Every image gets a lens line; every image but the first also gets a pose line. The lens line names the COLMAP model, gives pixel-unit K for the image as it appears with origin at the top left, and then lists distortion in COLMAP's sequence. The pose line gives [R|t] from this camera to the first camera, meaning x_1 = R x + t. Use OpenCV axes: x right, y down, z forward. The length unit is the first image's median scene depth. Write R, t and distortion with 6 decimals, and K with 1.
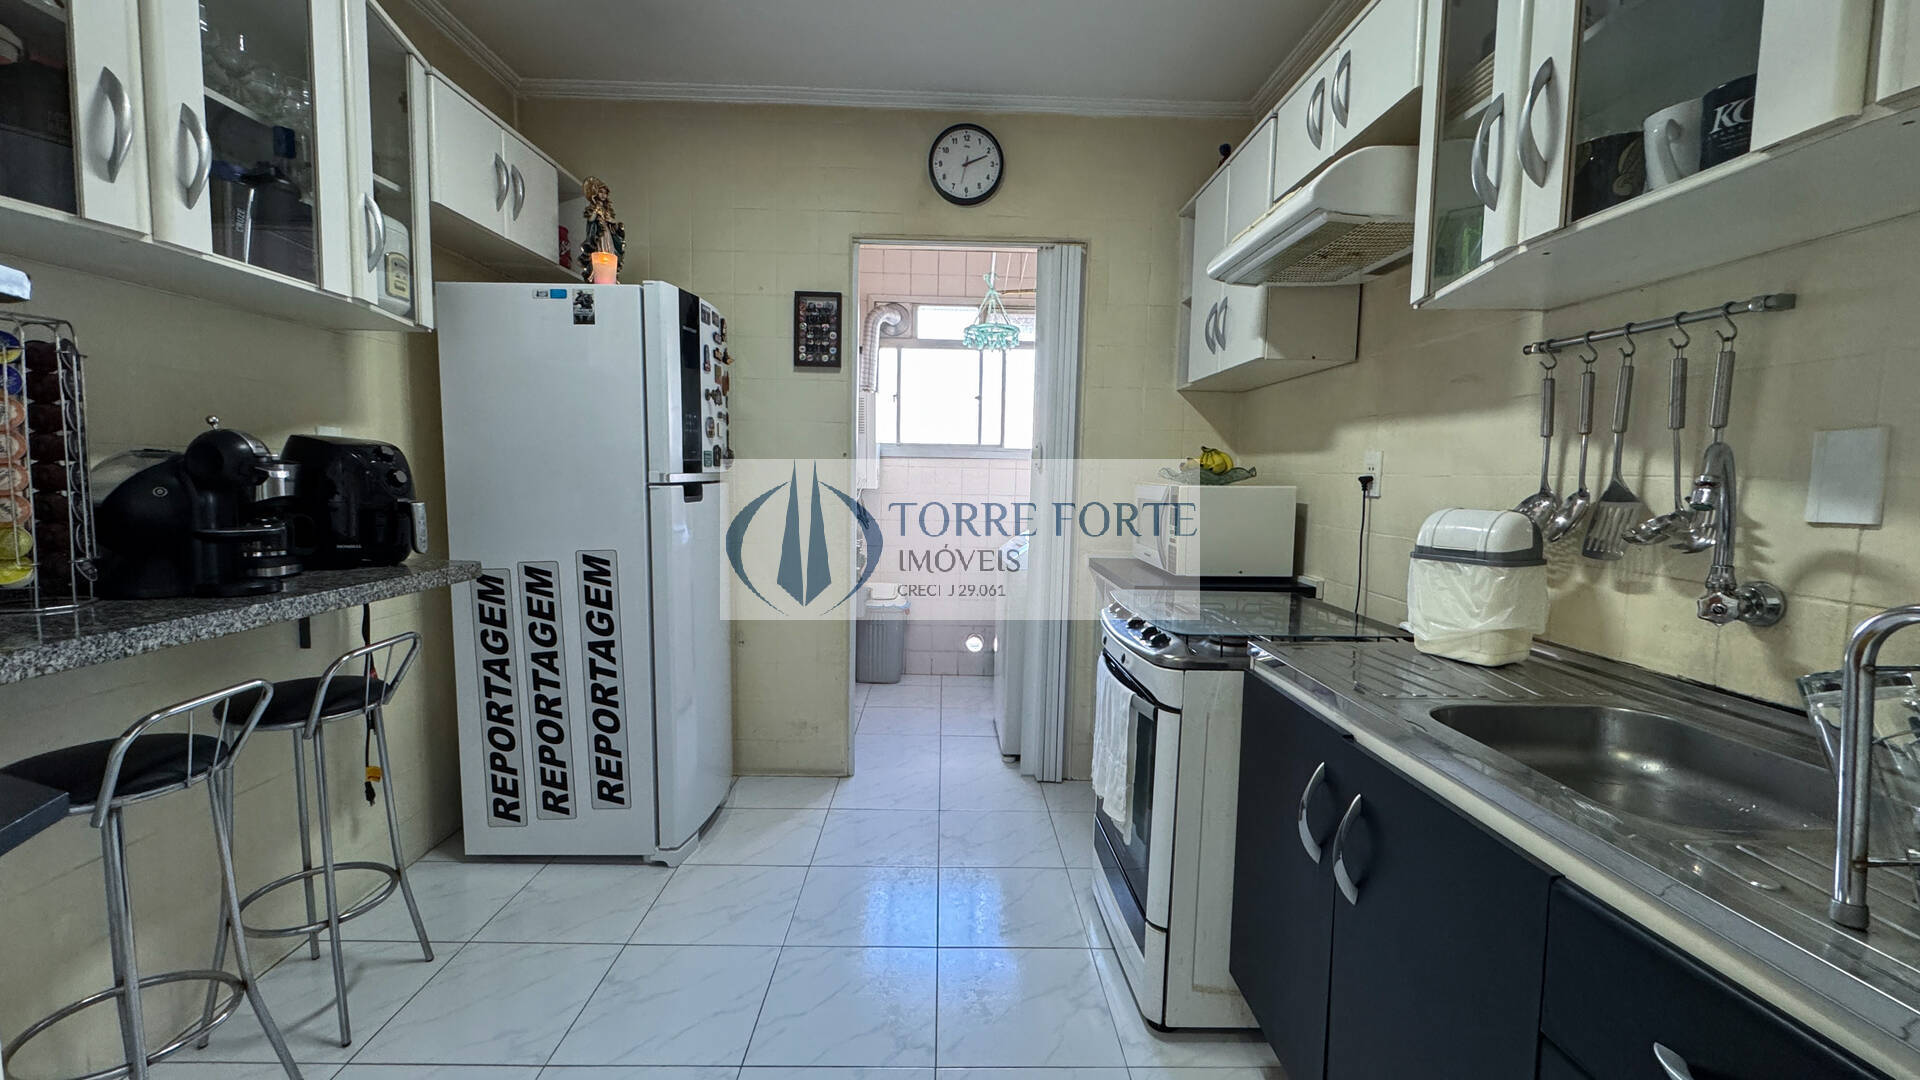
lens RADIAL K [[759.4, 0, 960.0], [0, 759.4, 540.0], [0, 0, 1]] dist [-0.003195, -0.000228]
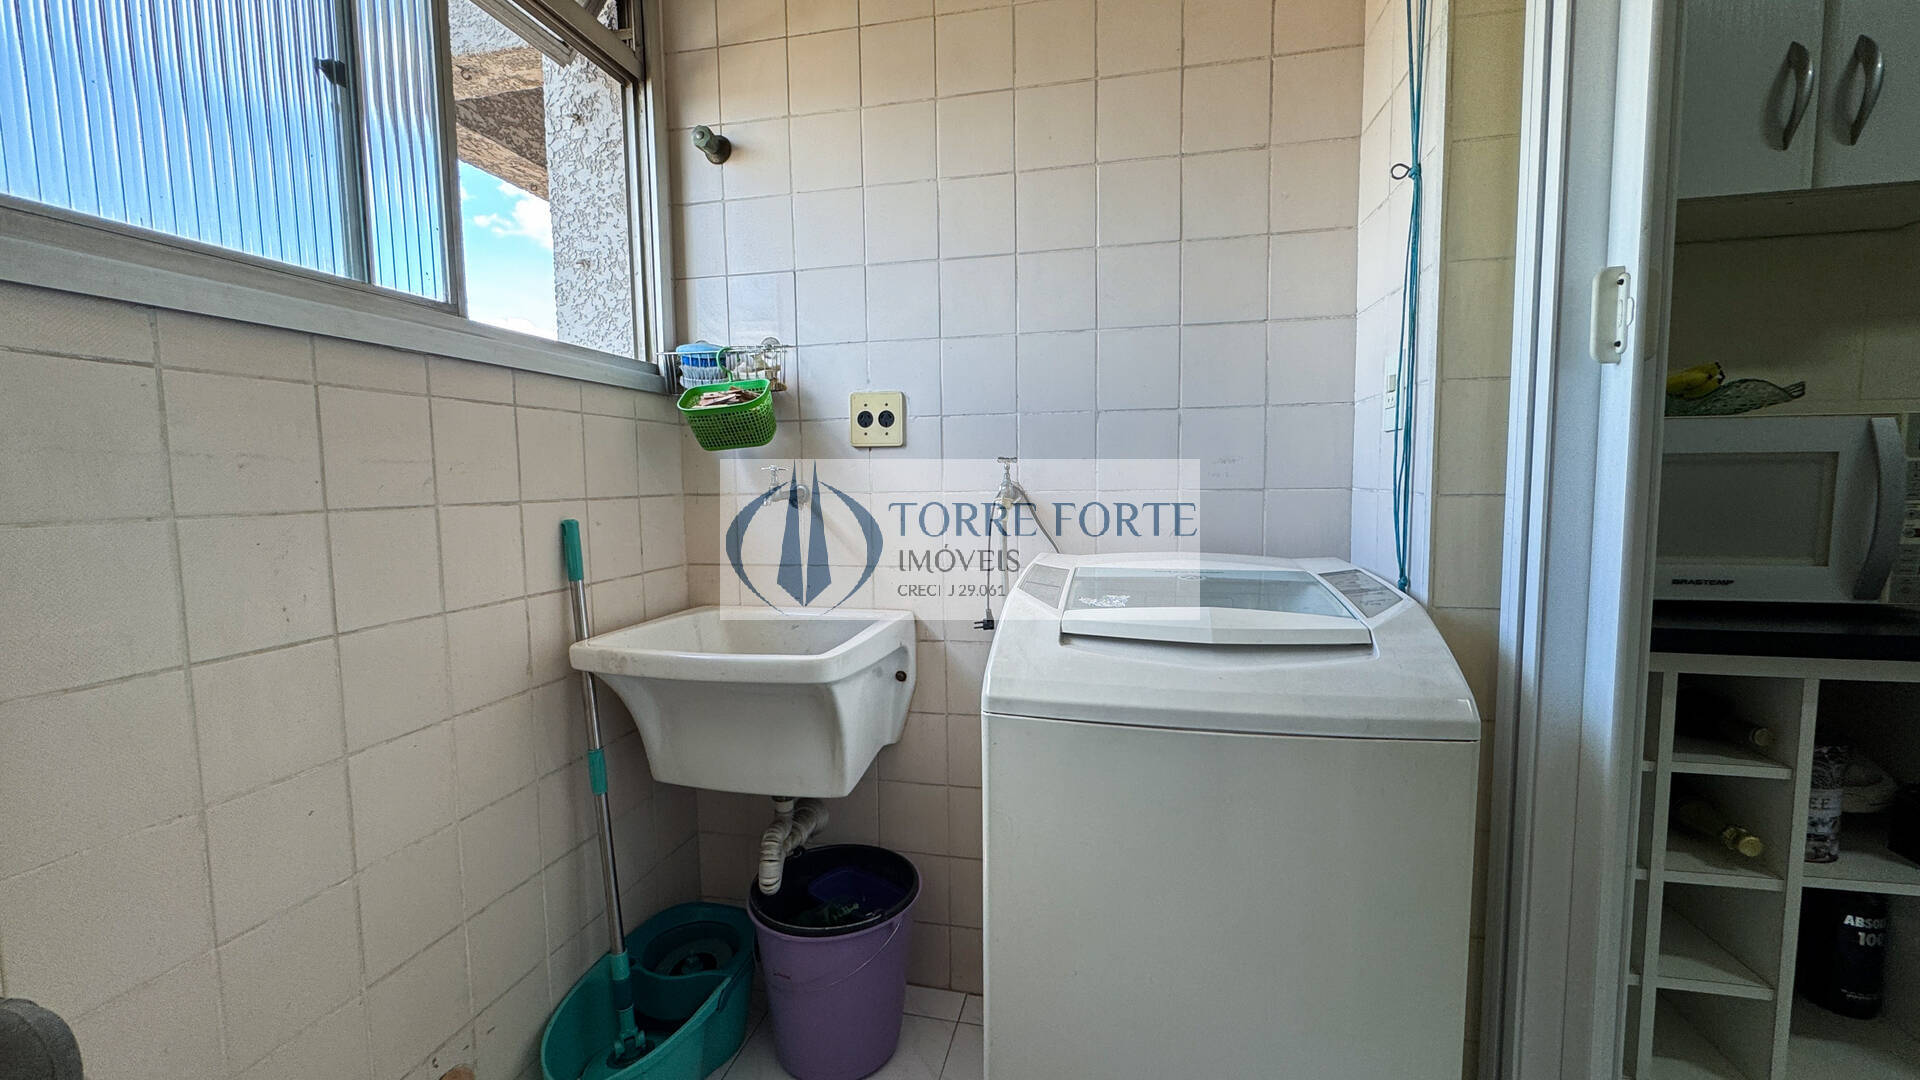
lens RADIAL K [[767.6, 0, 960.0], [0, 767.6, 540.0], [0, 0, 1]] dist [-0.002150, -0.000260]
pose [[0.234604, -0.104718, 0.966434, -0.339747], [0.106619, 0.990955, 0.081492, -0.103561], [-0.966226, 0.083922, 0.243647, 1.617922]]
